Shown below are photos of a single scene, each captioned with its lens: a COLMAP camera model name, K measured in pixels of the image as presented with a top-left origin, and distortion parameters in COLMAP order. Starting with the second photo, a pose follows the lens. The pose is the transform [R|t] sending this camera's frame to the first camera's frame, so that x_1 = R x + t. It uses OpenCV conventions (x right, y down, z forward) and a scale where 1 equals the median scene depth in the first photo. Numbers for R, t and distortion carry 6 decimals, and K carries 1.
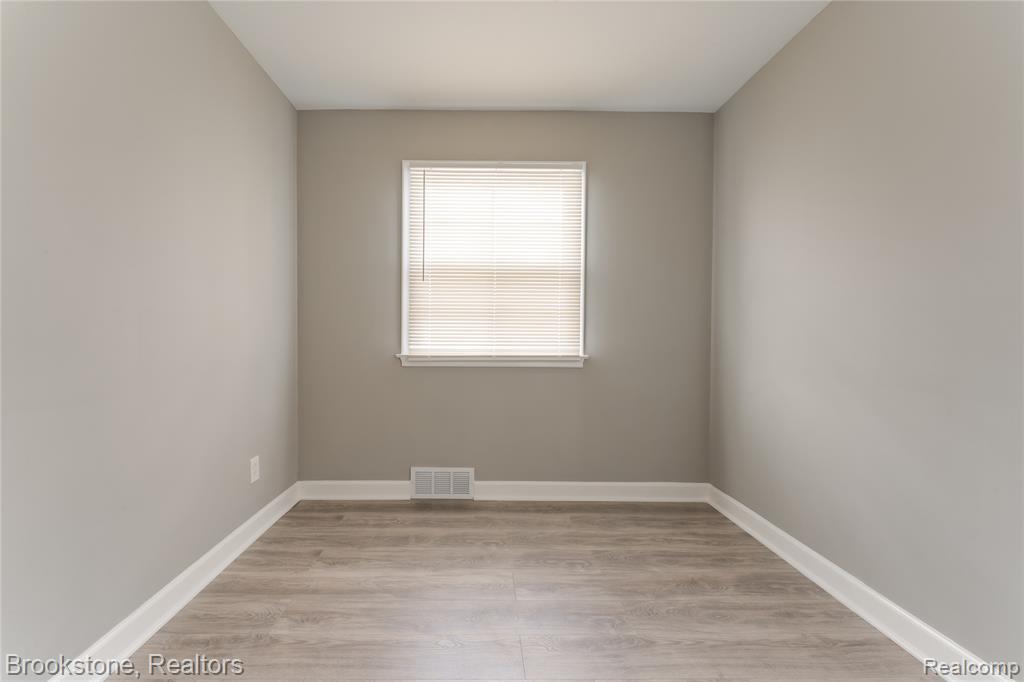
lens RADIAL K [[414.7, 0, 507.6], [0, 414.7, 341.2], [0, 0, 1]] dist [-0.000024, -0.000213]
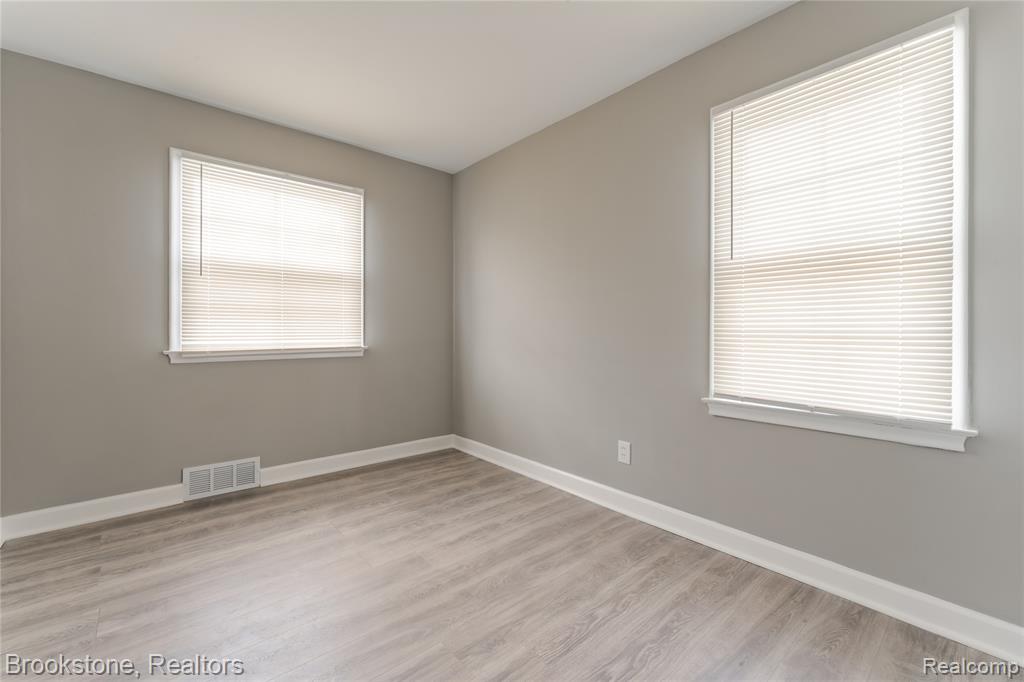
lens RADIAL K [[423.8, 0, 510.2], [0, 423.8, 325.4], [0, 0, 1]] dist [0.003605, 0.000169]
pose [[0.775603, 0.002051, 0.631217, -0.312997], [0.012909, 0.999734, -0.019109, 0.001957], [-0.631089, 0.022969, 0.775371, -0.285012]]
